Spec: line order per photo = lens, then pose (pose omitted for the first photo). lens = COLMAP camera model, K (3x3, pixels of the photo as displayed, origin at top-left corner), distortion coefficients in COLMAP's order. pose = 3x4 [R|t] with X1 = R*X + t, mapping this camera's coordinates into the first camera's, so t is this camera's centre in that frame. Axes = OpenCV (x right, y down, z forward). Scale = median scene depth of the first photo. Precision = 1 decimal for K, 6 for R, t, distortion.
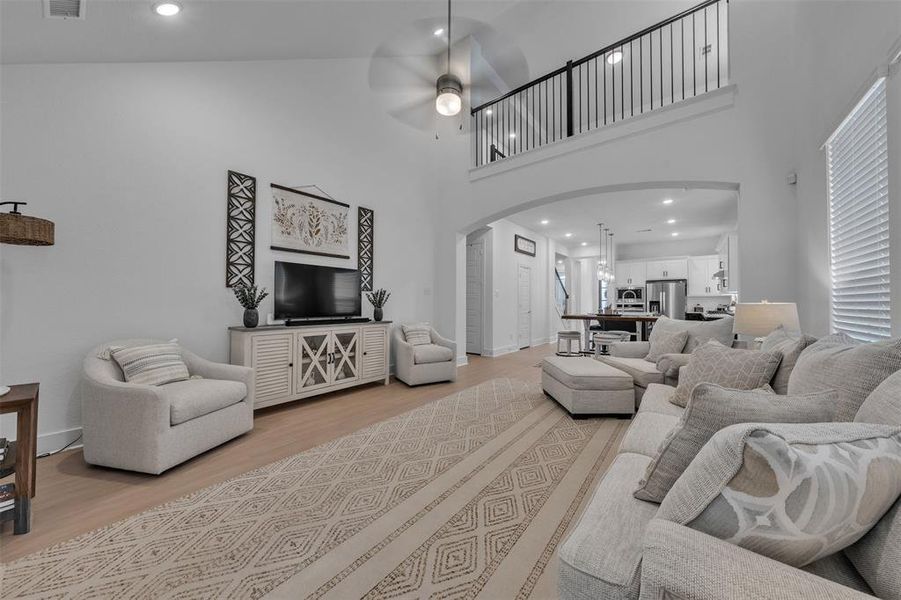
lens RADIAL K [[305.8, 0, 450.5], [0, 305.8, 300.0], [0, 0, 1]] dist [-0.000413, -0.000018]
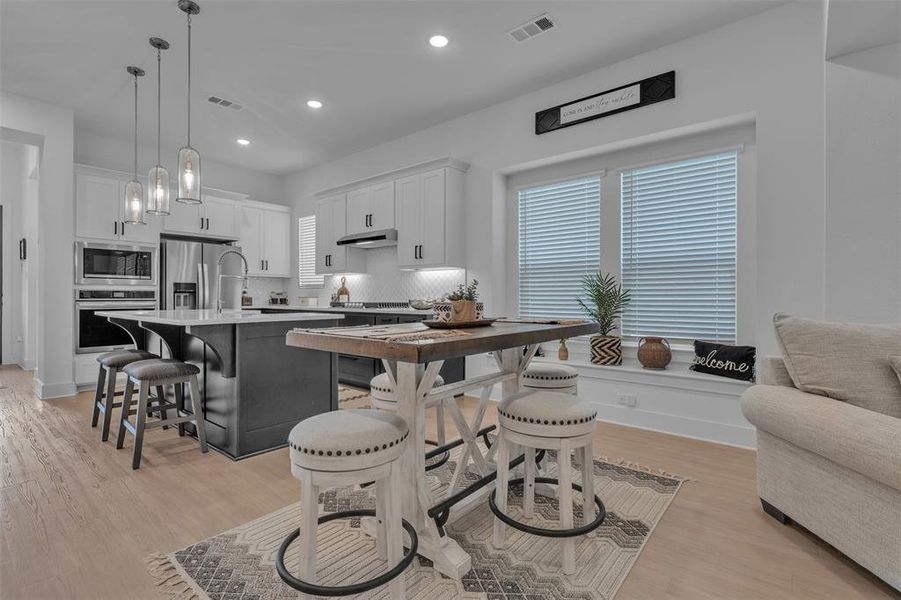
lens RADIAL K [[429.9, 0, 436.8], [0, 429.9, 297.9], [0, 0, 1]] dist [0.011540, -0.000108]
pose [[0.045192, -0.006563, 0.998957, 0.075175], [-0.014886, 0.999863, 0.007242, 0.014768], [-0.998867, -0.015198, 0.045088, 0.612920]]
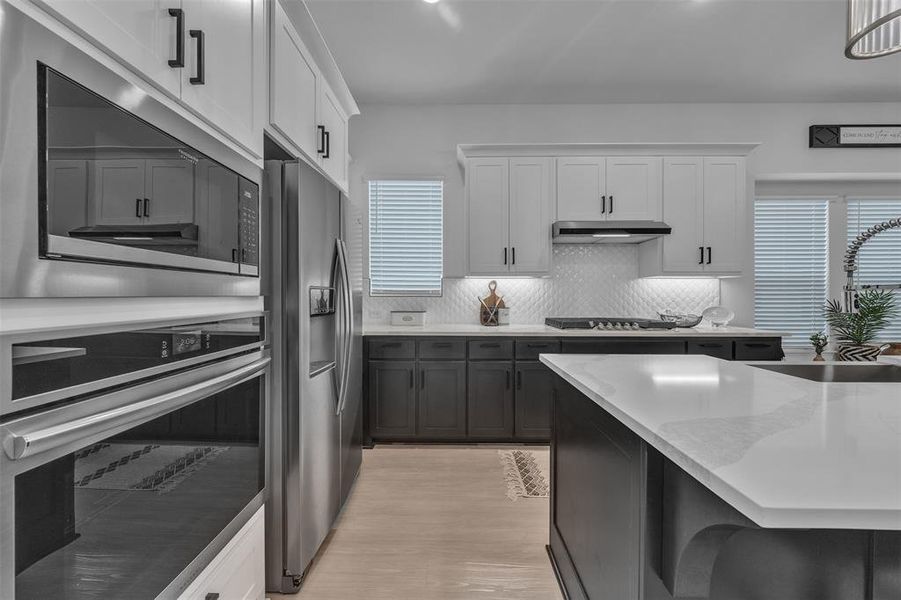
lens RADIAL K [[335.2, 0, 450.5], [0, 335.2, 293.7], [0, 0, 1]] dist [-0.002481, -0.000105]
pose [[-0.605507, 0.004058, 0.795829, 0.482374], [-0.011060, 0.999848, -0.013514, 0.007275], [-0.795763, -0.016985, -0.605370, 1.038620]]
